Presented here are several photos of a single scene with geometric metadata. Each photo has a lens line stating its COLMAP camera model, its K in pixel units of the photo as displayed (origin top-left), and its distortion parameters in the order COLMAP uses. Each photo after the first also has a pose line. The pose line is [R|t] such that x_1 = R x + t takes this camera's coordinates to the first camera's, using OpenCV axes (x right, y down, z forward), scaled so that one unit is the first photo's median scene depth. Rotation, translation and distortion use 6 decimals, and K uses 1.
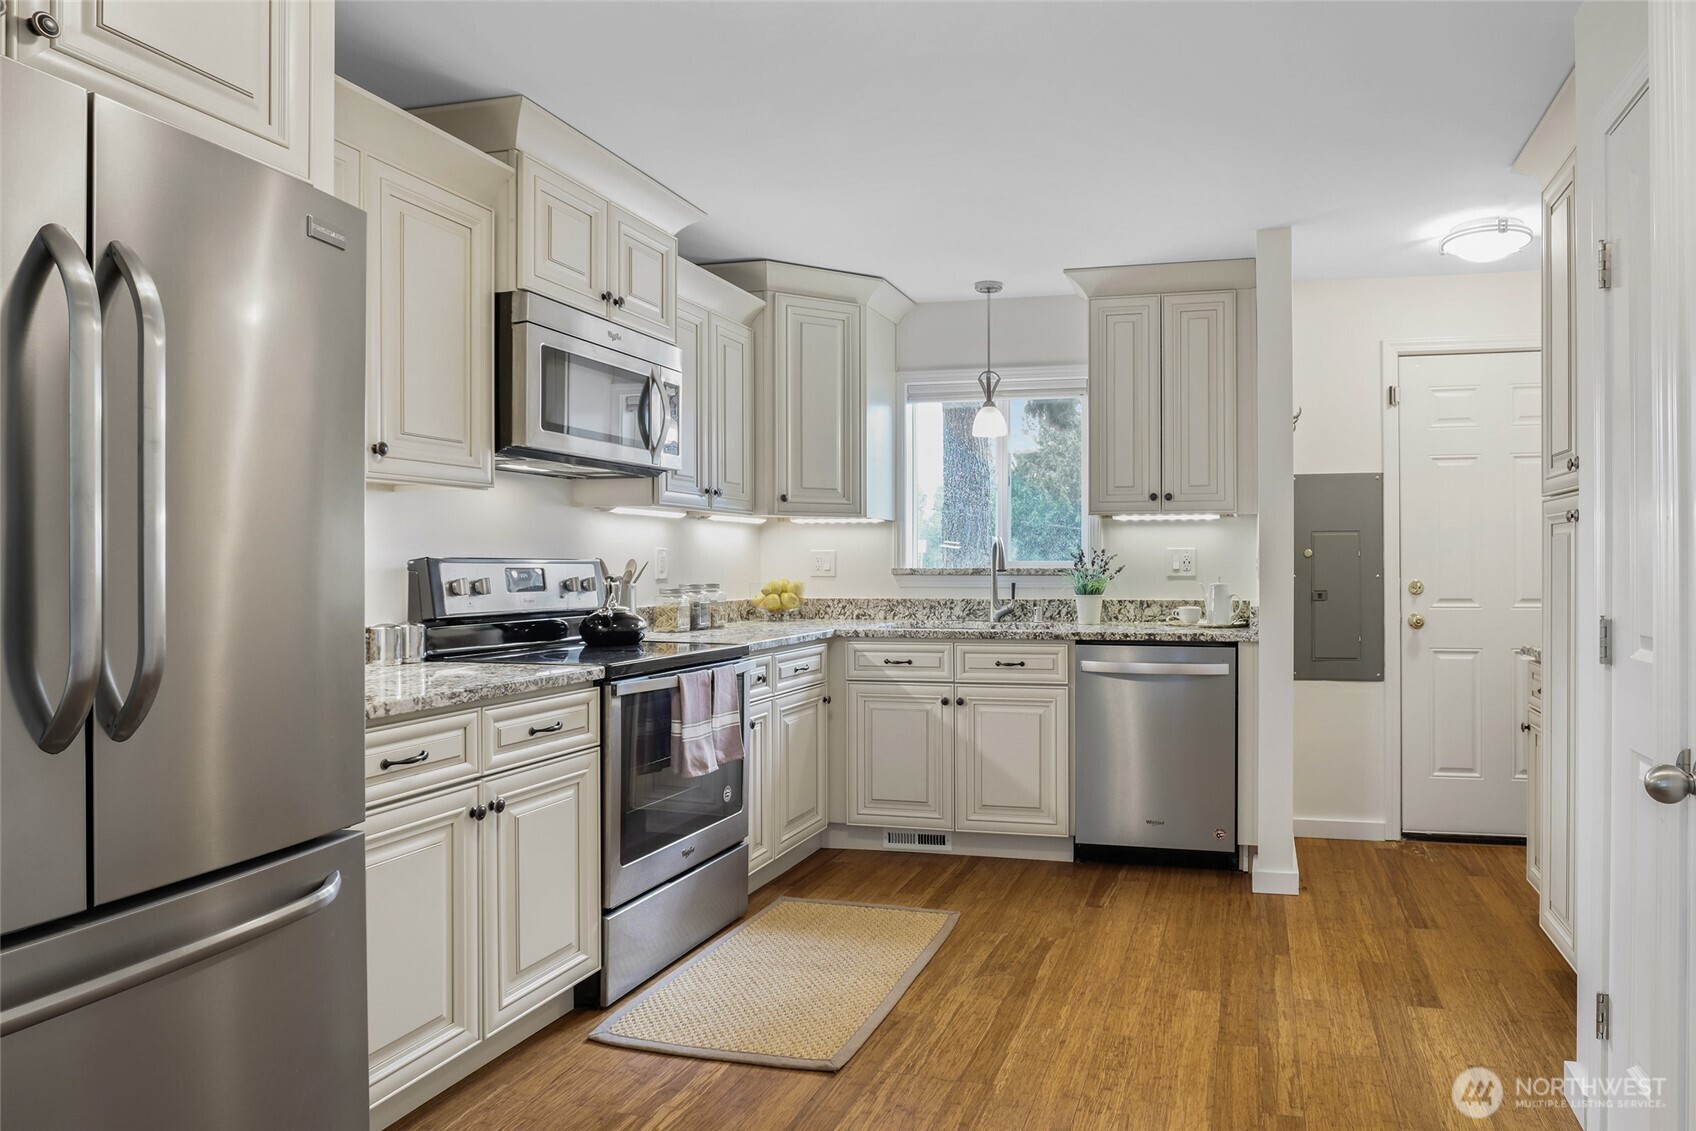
lens RADIAL K [[1199.3, 0, 859.3], [0, 1199.3, 568.4], [0, 0, 1]] dist [-0.037883, -0.001944]
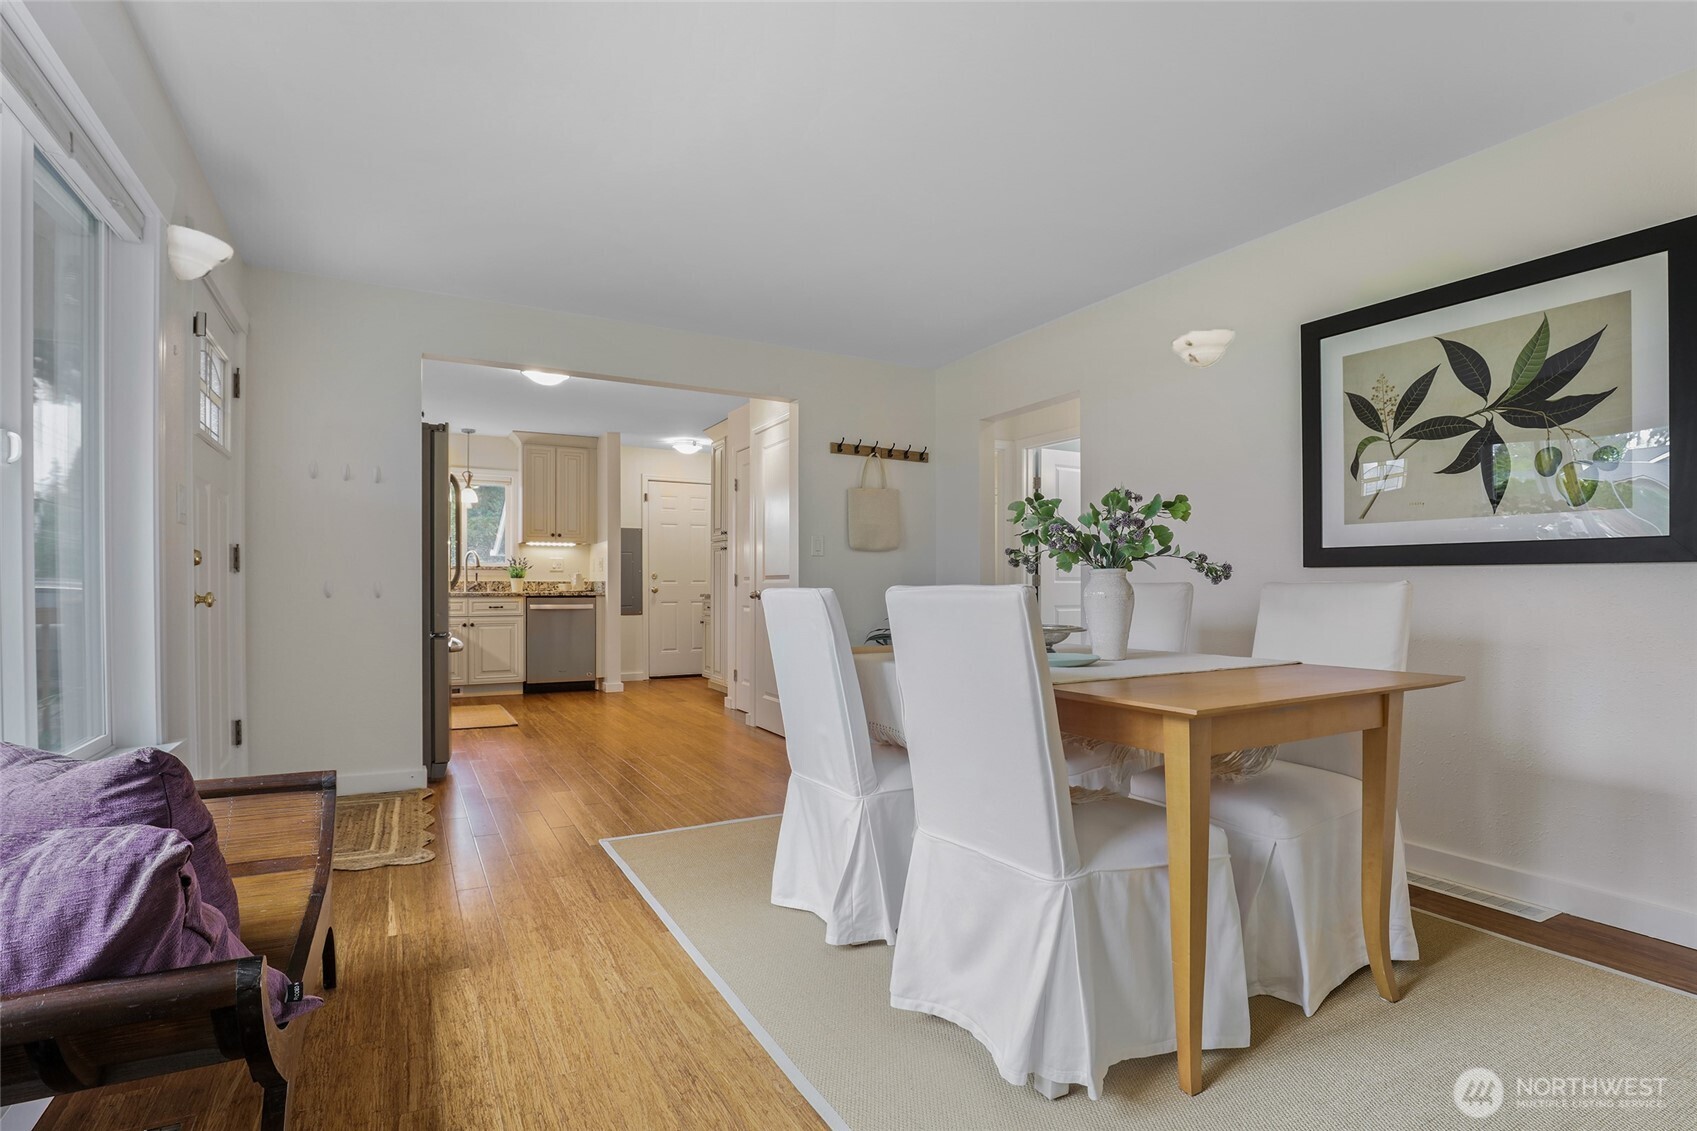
lens RADIAL K [[879.4, 0, 851.8], [0, 879.4, 583.0], [0, 0, 1]] dist [0.006123, 0.000768]
pose [[0.738356, 0.005336, 0.674390, -0.502279], [-0.003918, 0.999986, -0.003622, 0.038704], [-0.674400, 0.000032, 0.738366, -0.676337]]
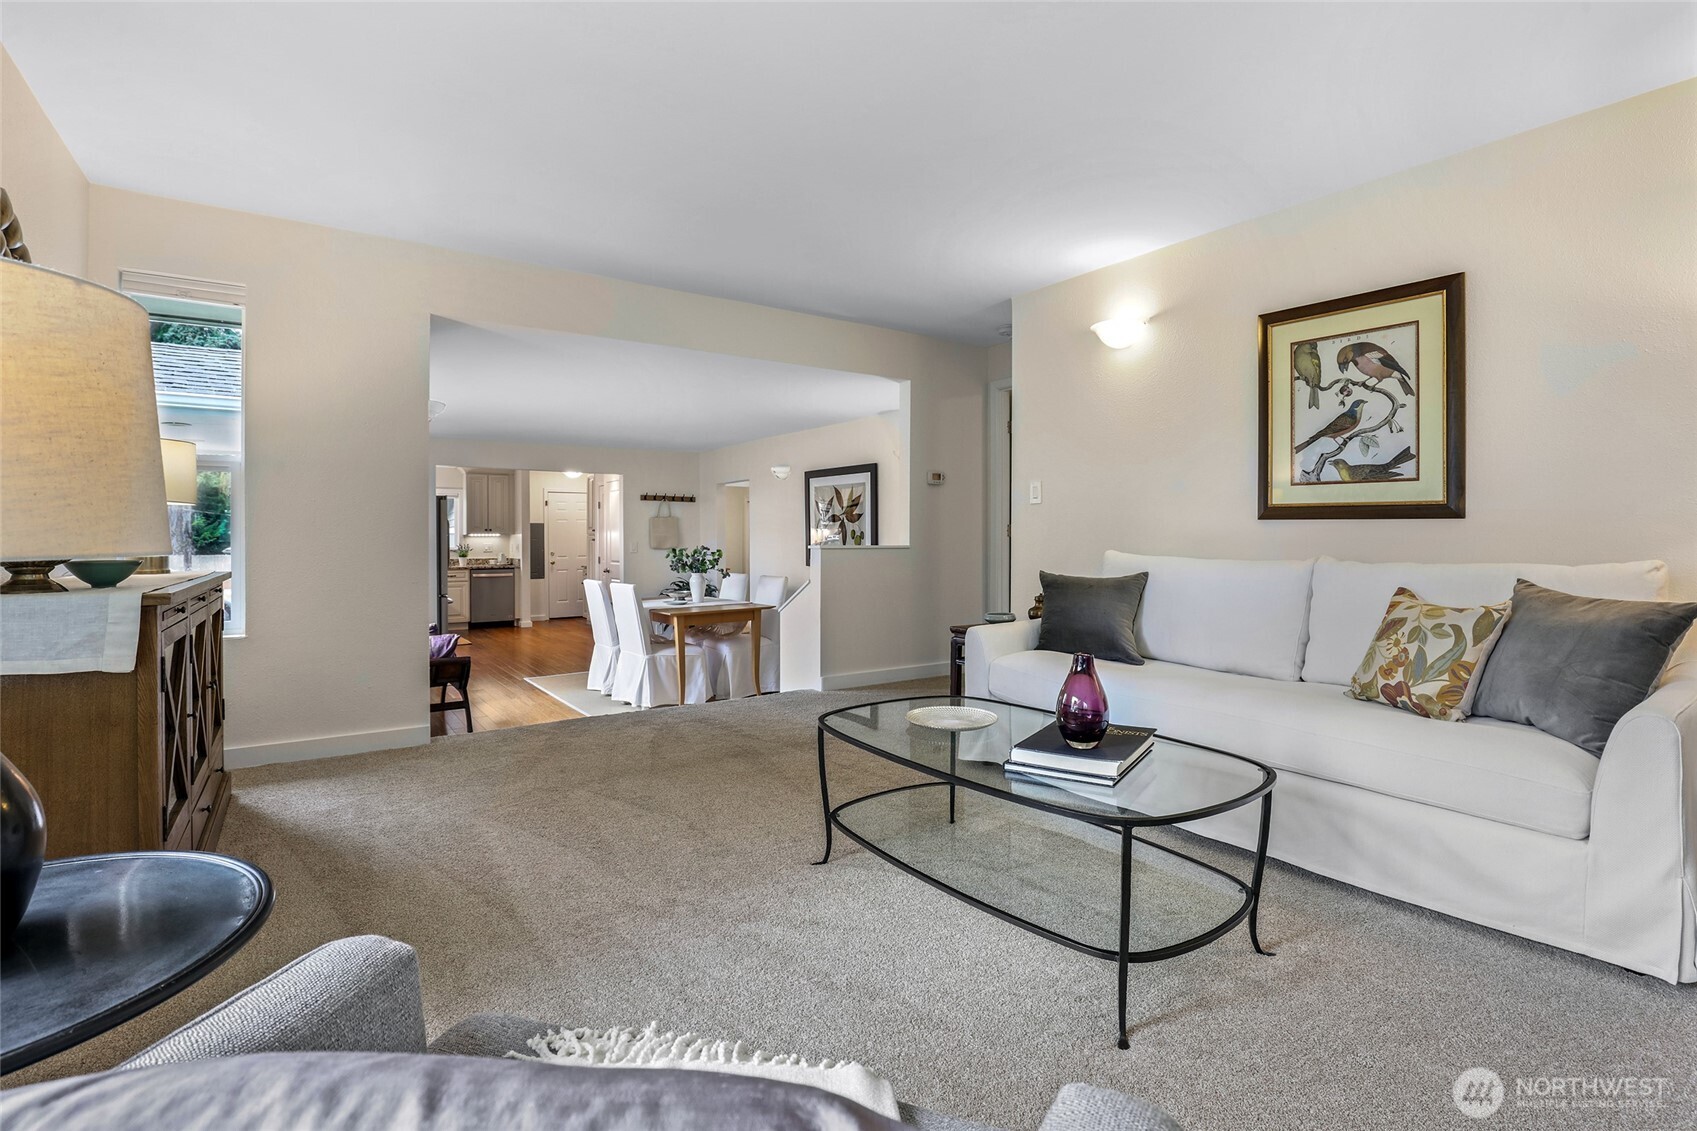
lens RADIAL K [[785.2, 0, 847.6], [0, 785.2, 534.2], [0, 0, 1]] dist [-0.024150, -0.000568]
pose [[0.644676, 0.002908, 0.764450, -0.932362], [0.003111, 0.999975, -0.006427, -0.030127], [-0.764449, 0.006521, 0.644651, -1.487664]]
